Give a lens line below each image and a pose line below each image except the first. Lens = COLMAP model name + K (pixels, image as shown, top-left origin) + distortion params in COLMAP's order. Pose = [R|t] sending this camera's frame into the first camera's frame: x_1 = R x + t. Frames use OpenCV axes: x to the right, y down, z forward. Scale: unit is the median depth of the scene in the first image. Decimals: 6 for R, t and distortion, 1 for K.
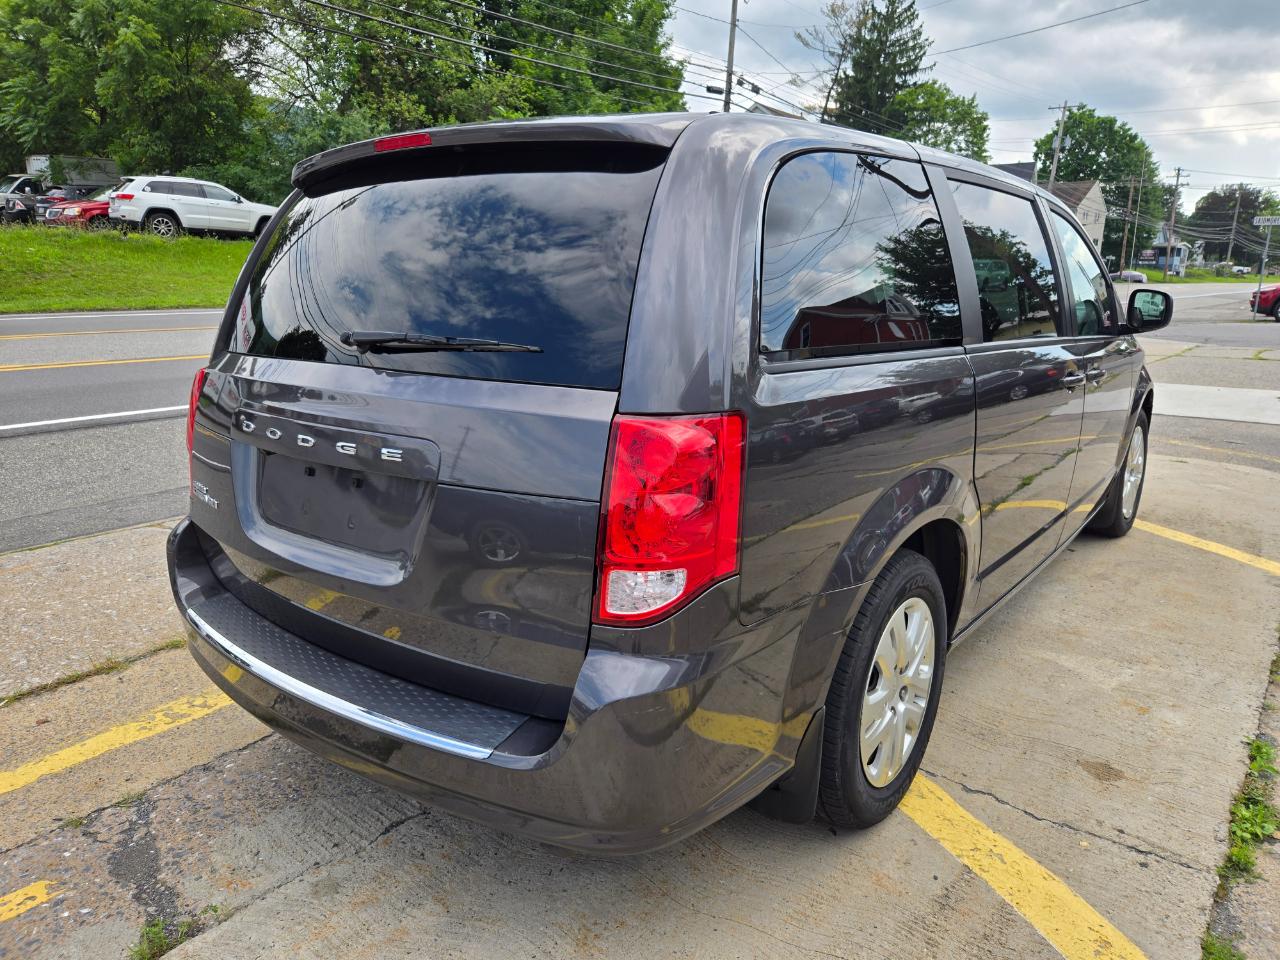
lens RADIAL K [[865.8, 0, 641.6], [0, 865.8, 468.8], [0, 0, 1]] dist [0.061427, -0.045864]
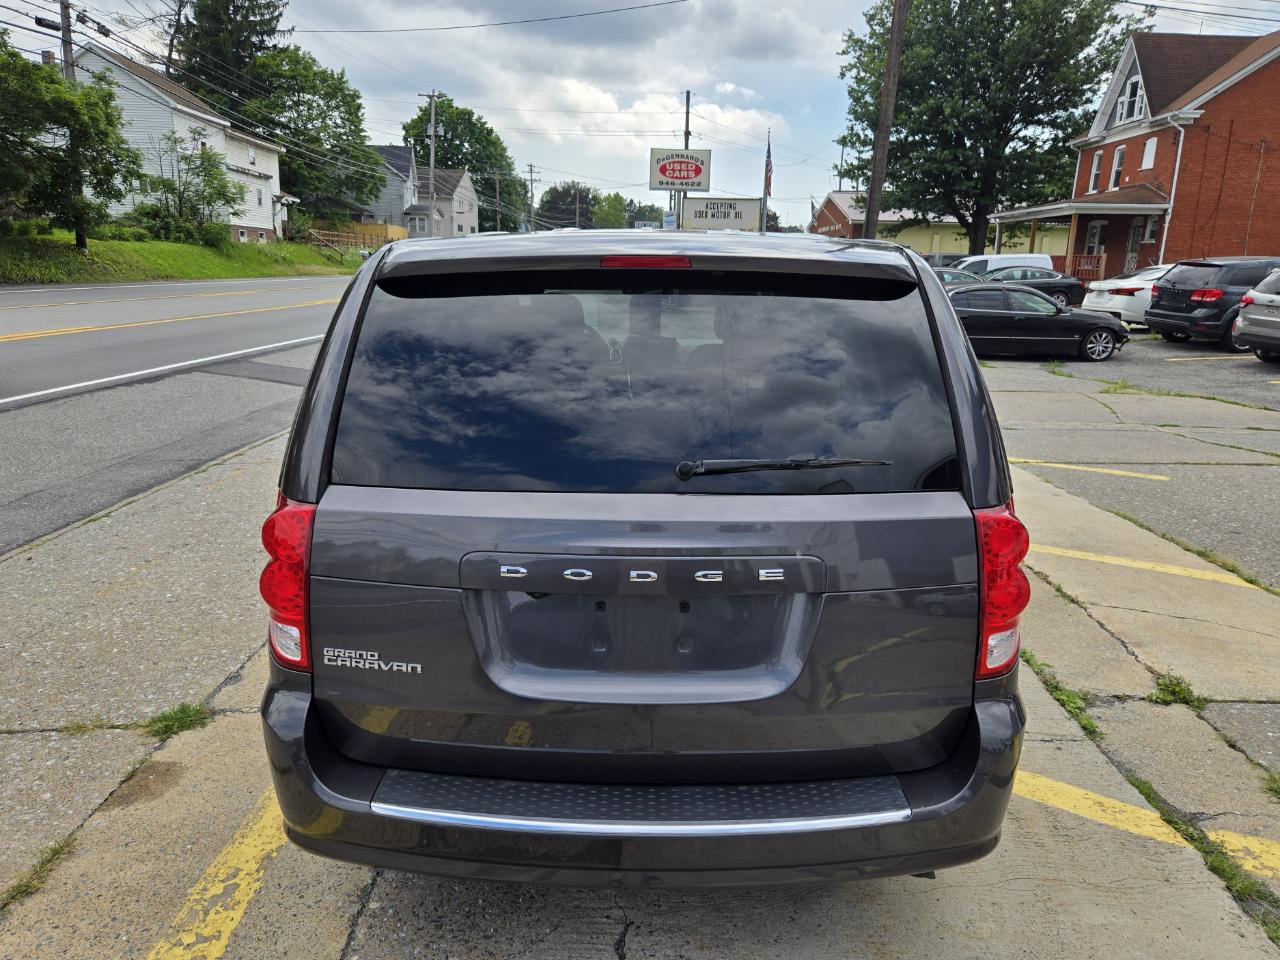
lens RADIAL K [[923.1, 0, 640.6], [0, 923.1, 482.1], [0, 0, 1]] dist [0.073027, -0.056137]
pose [[0.791607, -0.135074, 0.595913, -0.057620], [0.122720, 0.990534, 0.061500, -0.011688], [-0.598580, 0.024447, 0.800690, 0.010062]]
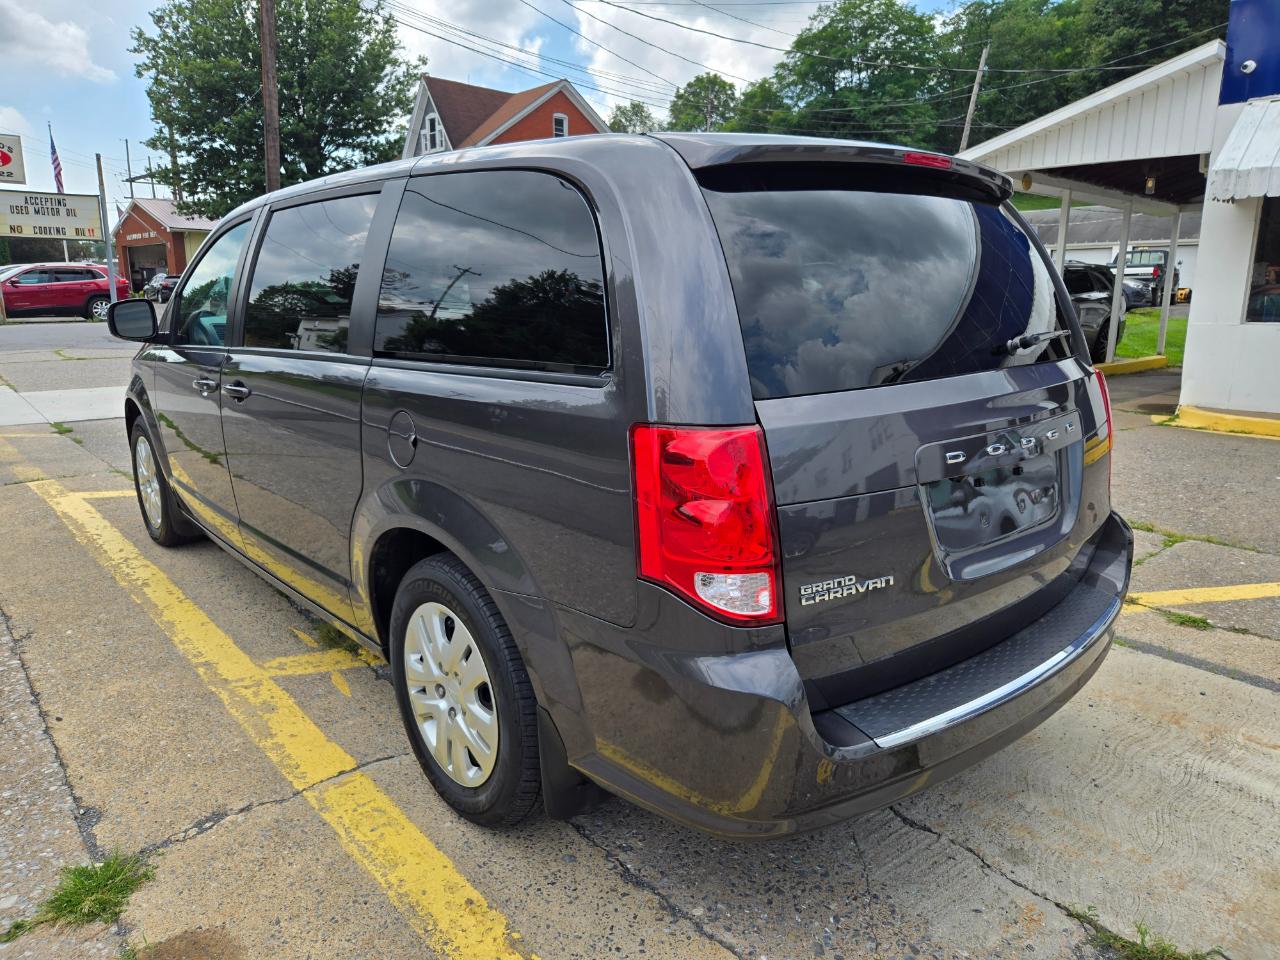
lens RADIAL K [[865.8, 0, 641.6], [0, 865.8, 468.8], [0, 0, 1]] dist [0.061427, -0.045864]
pose [[0.182319, -0.211530, 0.960216, -0.087304], [0.213185, 0.961857, 0.171413, -0.016517], [-0.959850, 0.173451, 0.220460, 0.071277]]
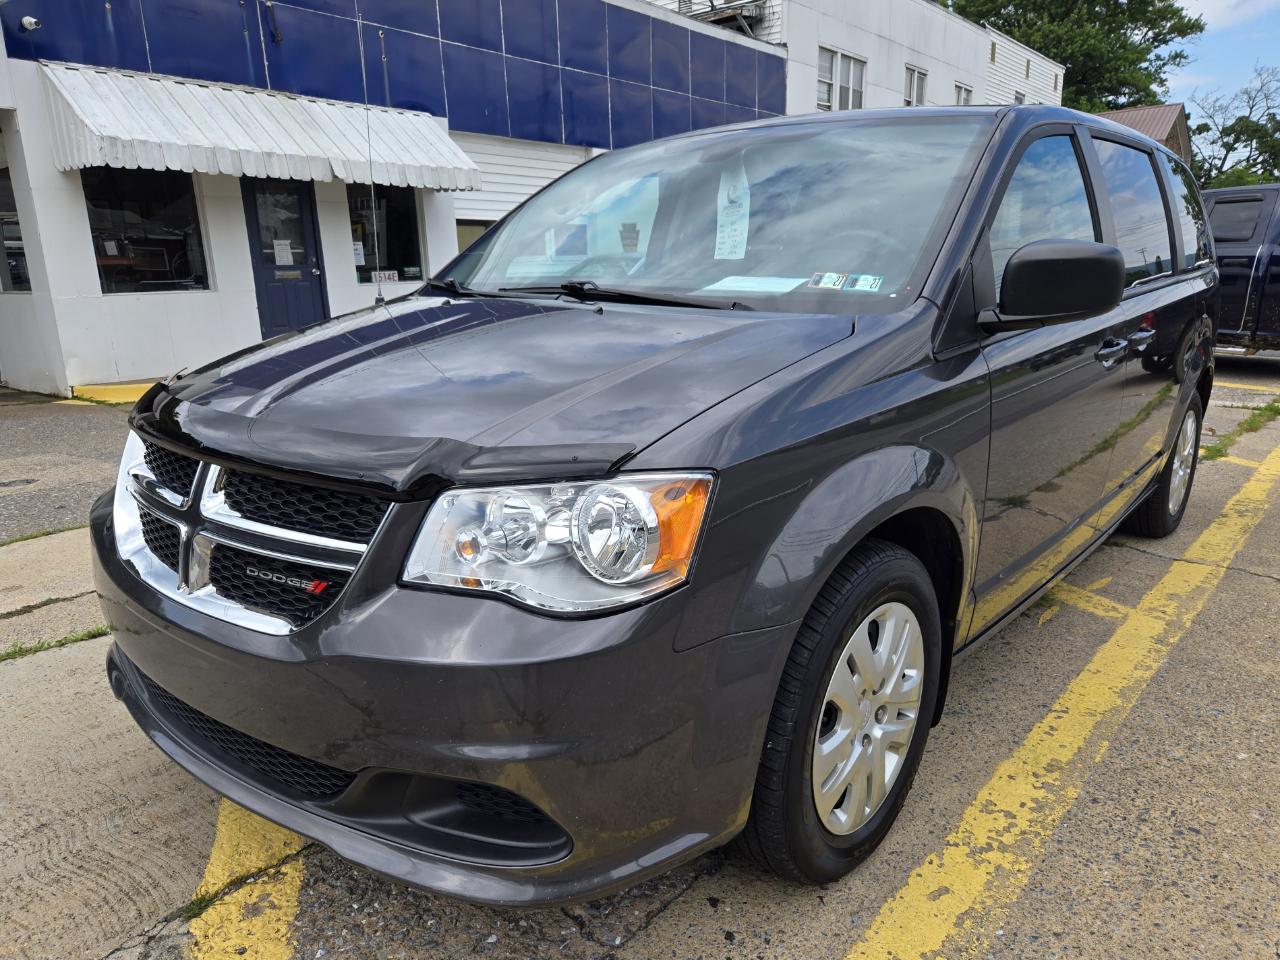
lens RADIAL K [[899.4, 0, 650.8], [0, 899.4, 488.3], [0, 0, 1]] dist [0.066522, -0.052005]
pose [[-0.999767, -0.000163, 0.021579, 0.047930], [0.009549, 0.893404, 0.449152, -0.046401], [-0.019352, 0.449254, -0.893194, 0.225918]]
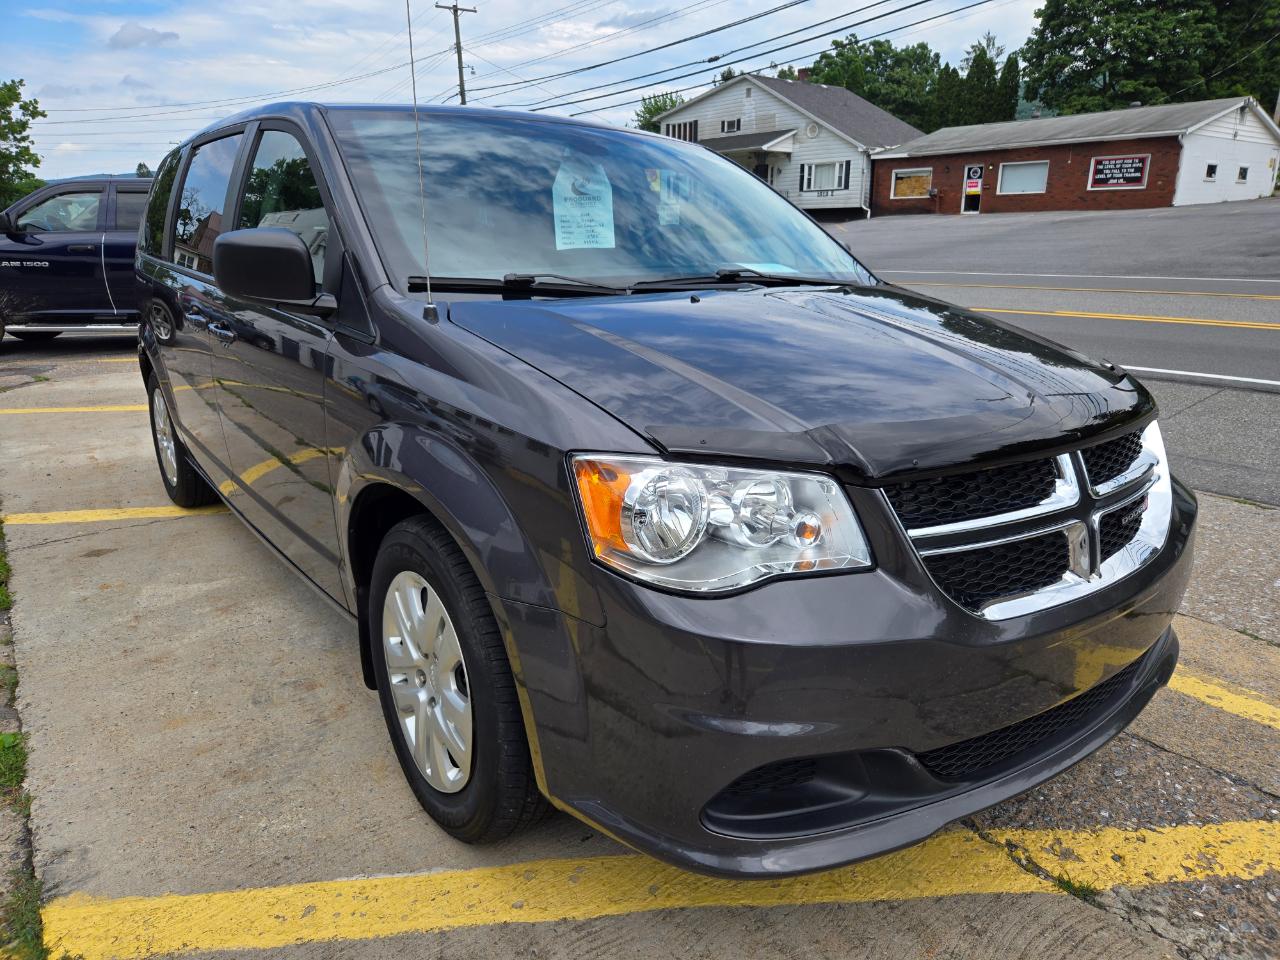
lens RADIAL K [[856.6, 0, 635.5], [0, 856.6, 464.0], [0, 0, 1]] dist [0.064429, -0.046997]
pose [[-0.256415, 0.241347, -0.935950, 0.128500], [-0.210690, 0.931084, 0.297813, -0.033538], [0.943324, 0.273559, -0.187894, 0.164841]]
